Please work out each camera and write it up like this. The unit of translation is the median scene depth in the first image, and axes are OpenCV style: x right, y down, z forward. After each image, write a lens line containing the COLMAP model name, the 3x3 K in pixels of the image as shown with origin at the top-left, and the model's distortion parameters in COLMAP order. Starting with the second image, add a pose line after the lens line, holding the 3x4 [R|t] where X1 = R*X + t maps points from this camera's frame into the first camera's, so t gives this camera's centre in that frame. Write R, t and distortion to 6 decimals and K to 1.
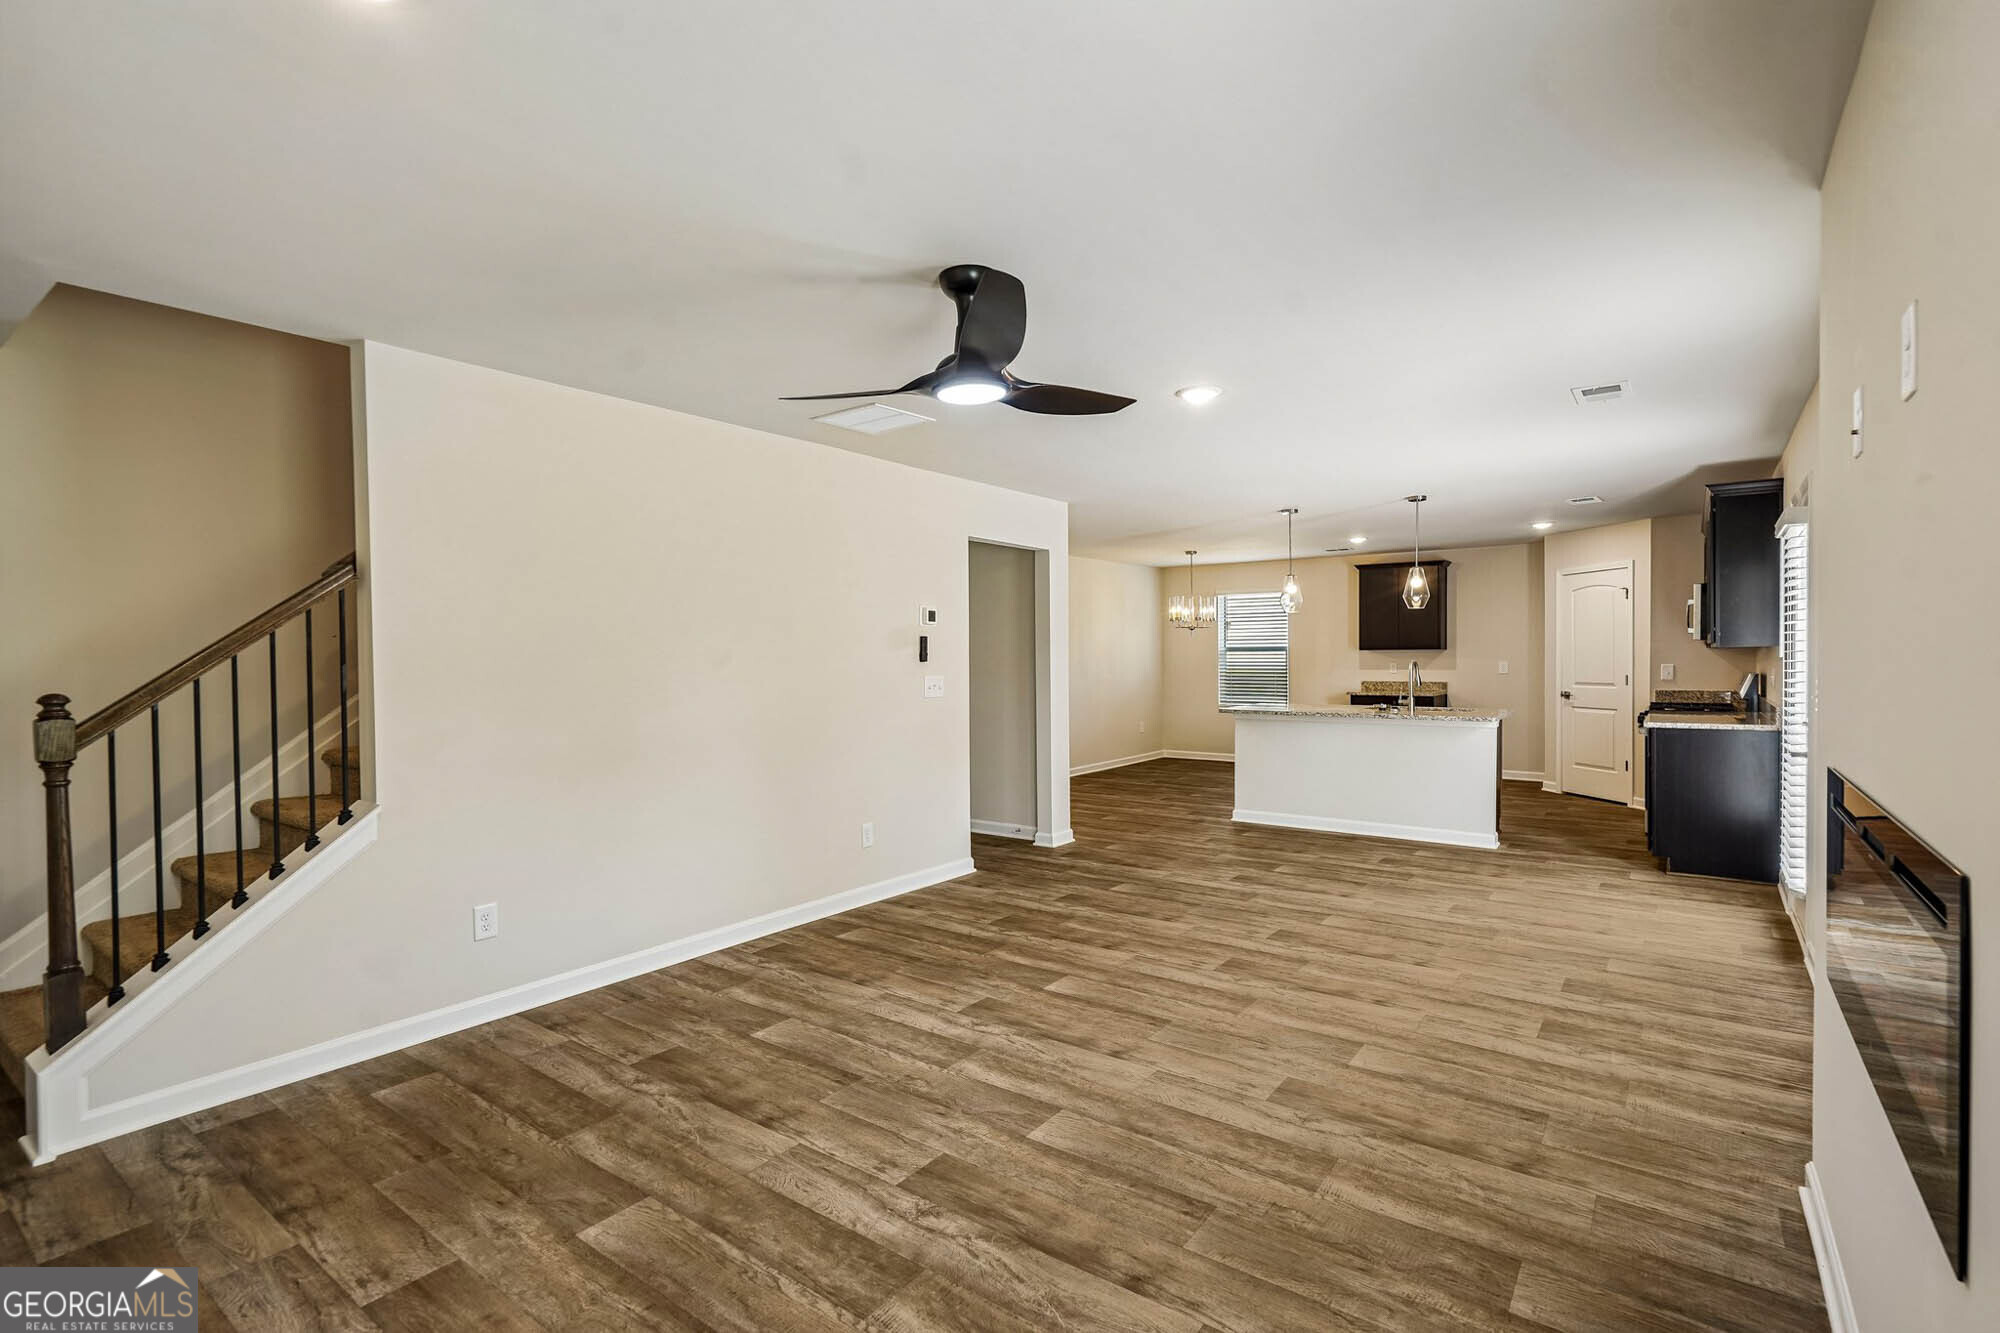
lens RADIAL K [[943.8, 0, 992.0], [0, 943.8, 645.6], [0, 0, 1]] dist [0.001570, 0.001106]
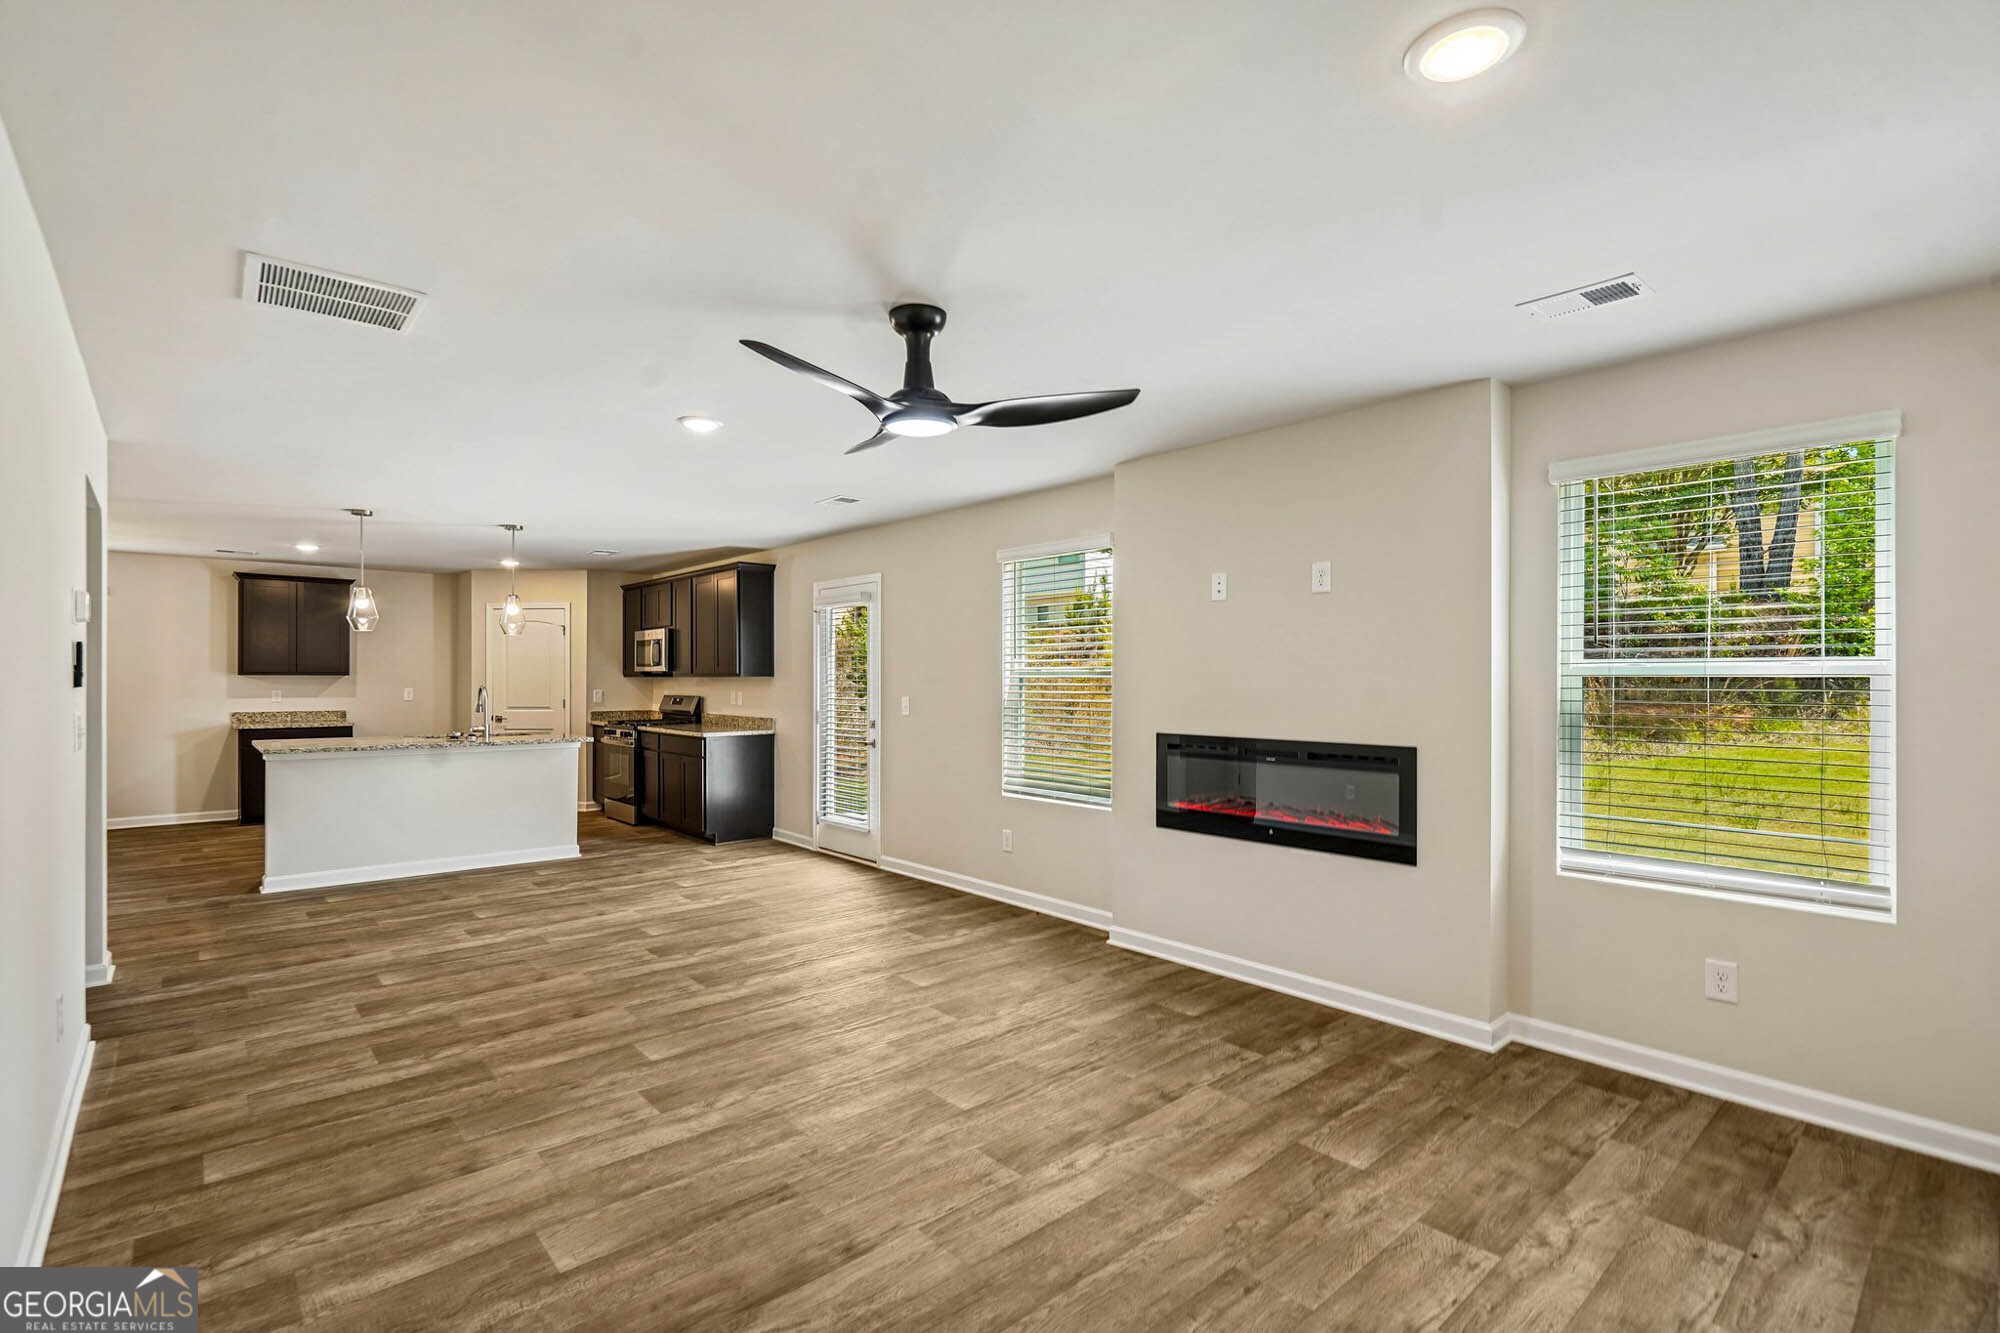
lens RADIAL K [[905.6, 0, 989.5], [0, 905.6, 685.0], [0, 0, 1]] dist [0.000414, 0.000665]
pose [[0.206198, 0.002454, 0.978507, -0.770531], [-0.013922, 0.999903, 0.000426, 0.011720], [-0.978411, -0.013711, 0.206213, 0.577178]]
